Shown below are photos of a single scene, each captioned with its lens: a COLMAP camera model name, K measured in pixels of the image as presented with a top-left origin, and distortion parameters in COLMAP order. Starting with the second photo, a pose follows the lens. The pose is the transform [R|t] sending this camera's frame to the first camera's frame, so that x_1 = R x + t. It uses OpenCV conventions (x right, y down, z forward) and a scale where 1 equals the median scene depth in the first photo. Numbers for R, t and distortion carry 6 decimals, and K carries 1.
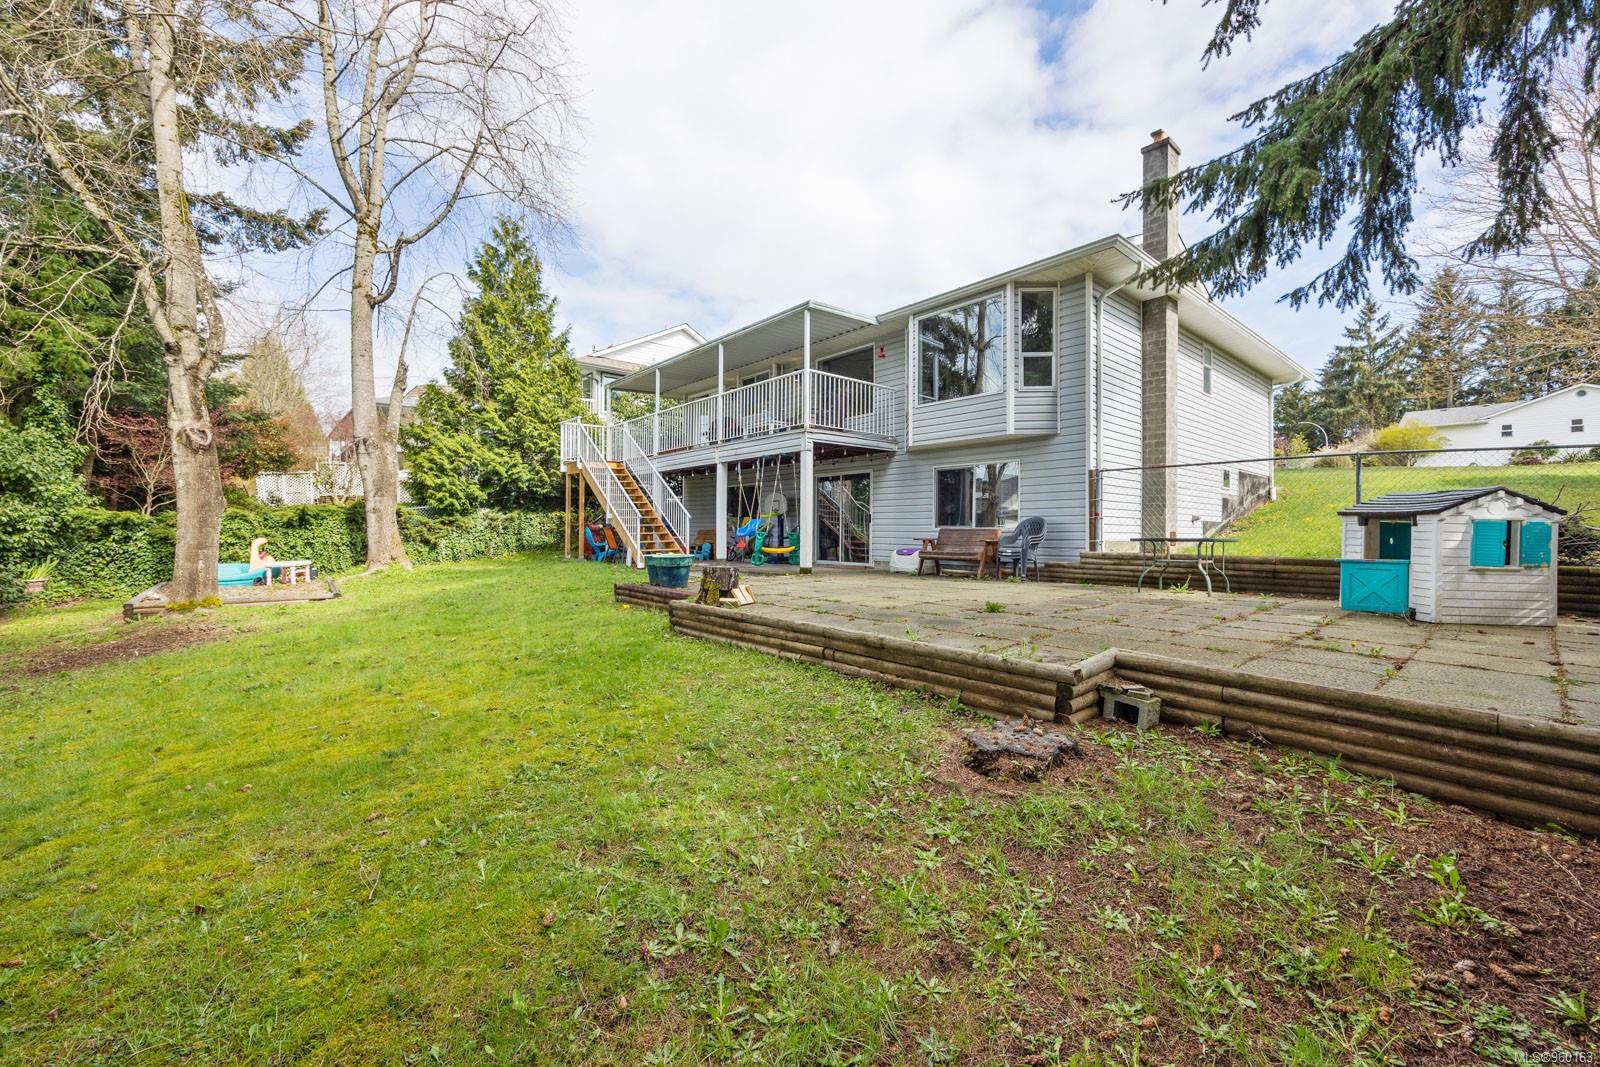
lens RADIAL K [[649.8, 0, 811.9], [0, 649.8, 538.5], [0, 0, 1]] dist [-0.005597, 0.001109]
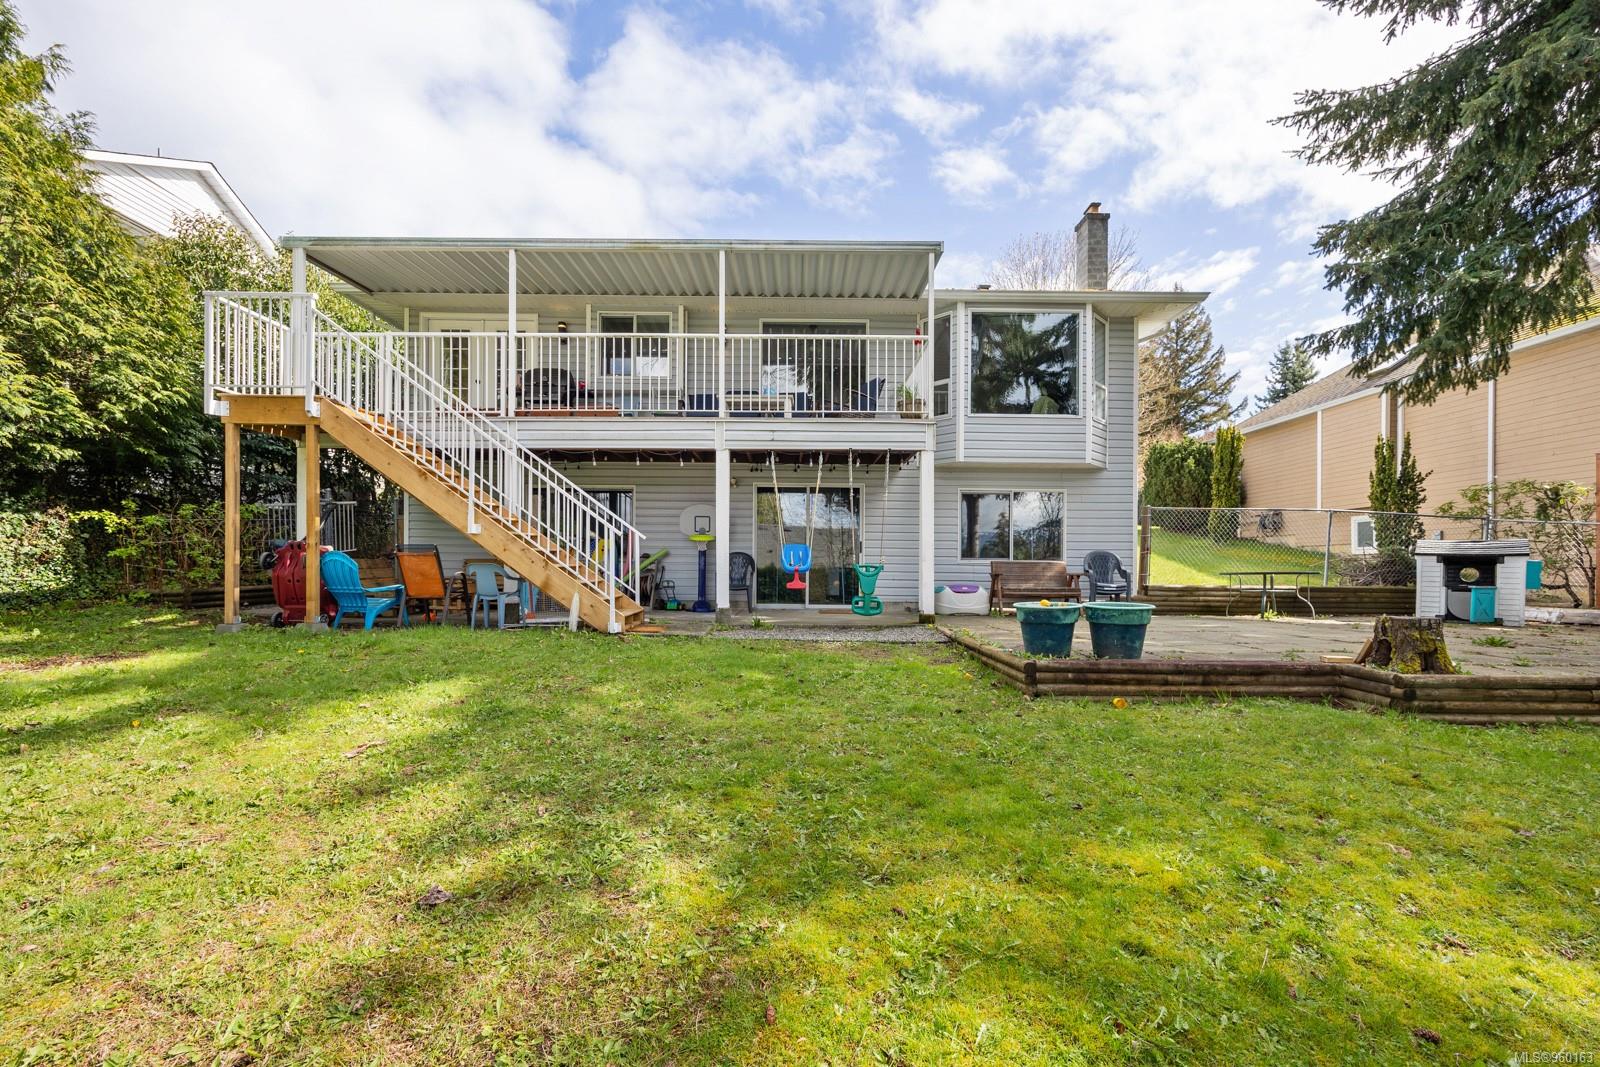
lens RADIAL K [[649.8, 0, 821.1], [0, 649.8, 575.1], [0, 0, 1]] dist [-0.005597, 0.001109]
pose [[0.658358, -0.003074, 0.752699, -0.508299], [0.003397, 0.999994, 0.001113, 0.001393], [-0.752697, 0.001824, 0.658364, 0.504203]]
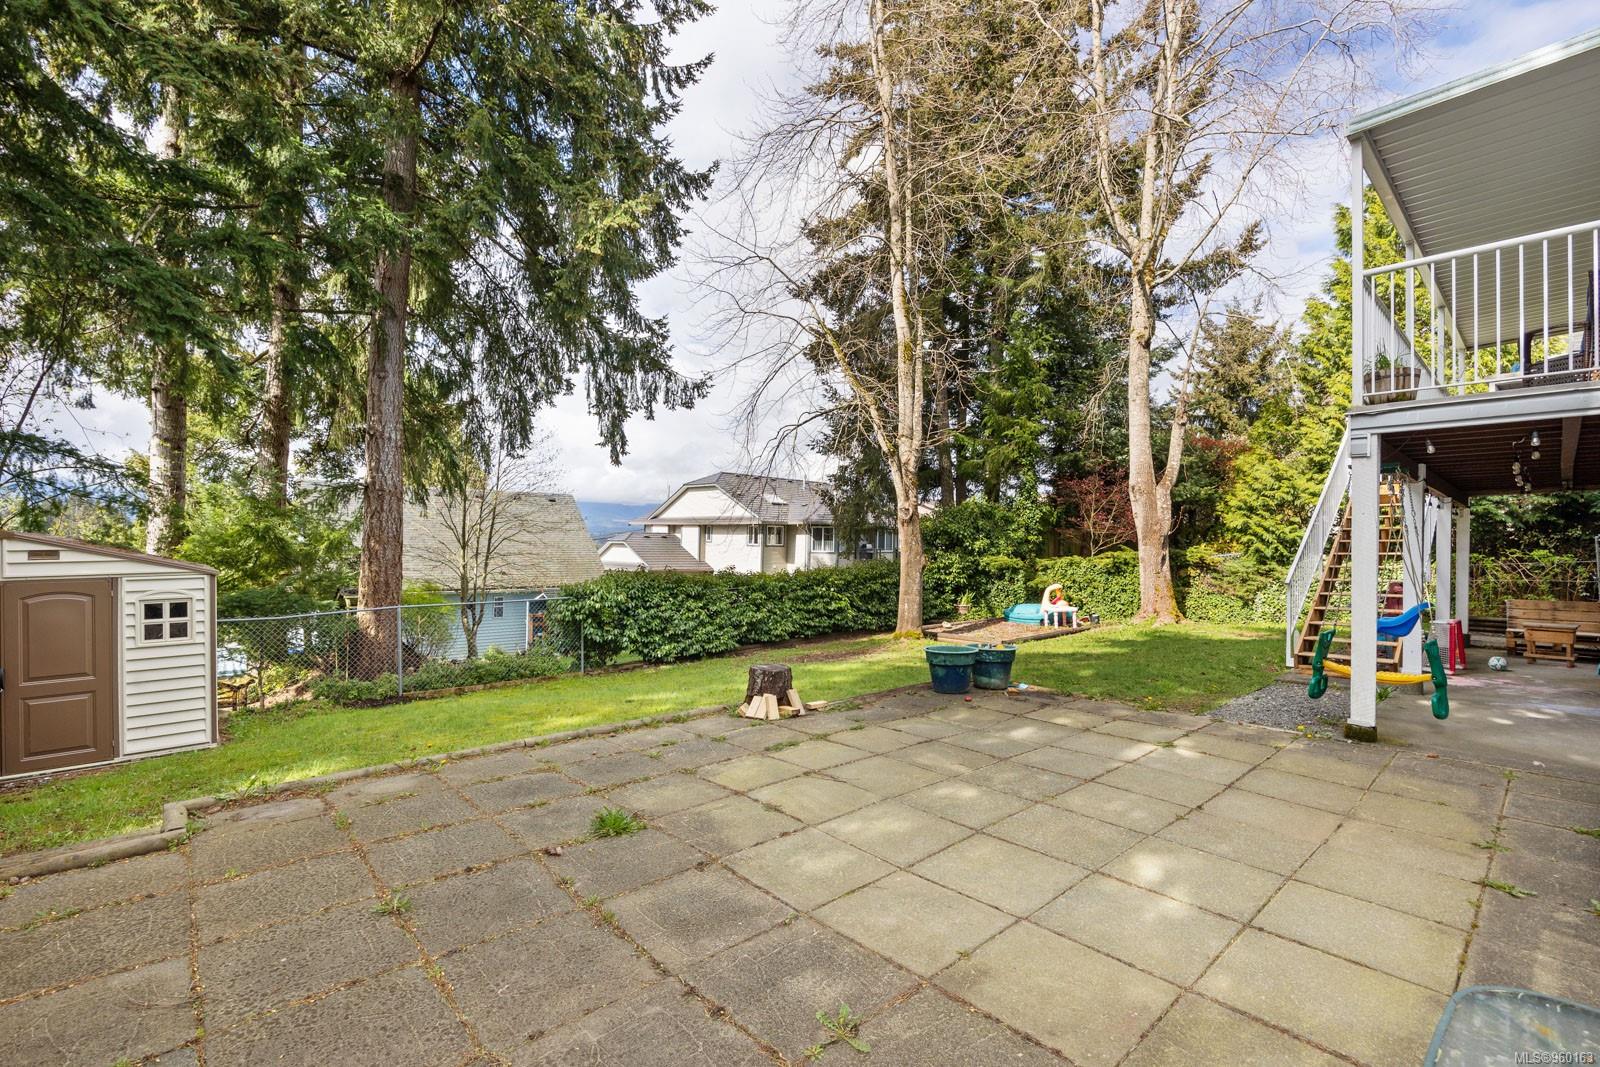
lens RADIAL K [[727.6, 0, 798.4], [0, 727.6, 533.4], [0, 0, 1]] dist [-0.016771, -0.000195]
pose [[-0.005068, -0.015340, -0.999869, 0.391338], [-0.020366, 0.999677, -0.015234, -0.056426], [0.999780, 0.020286, -0.005379, 0.512628]]
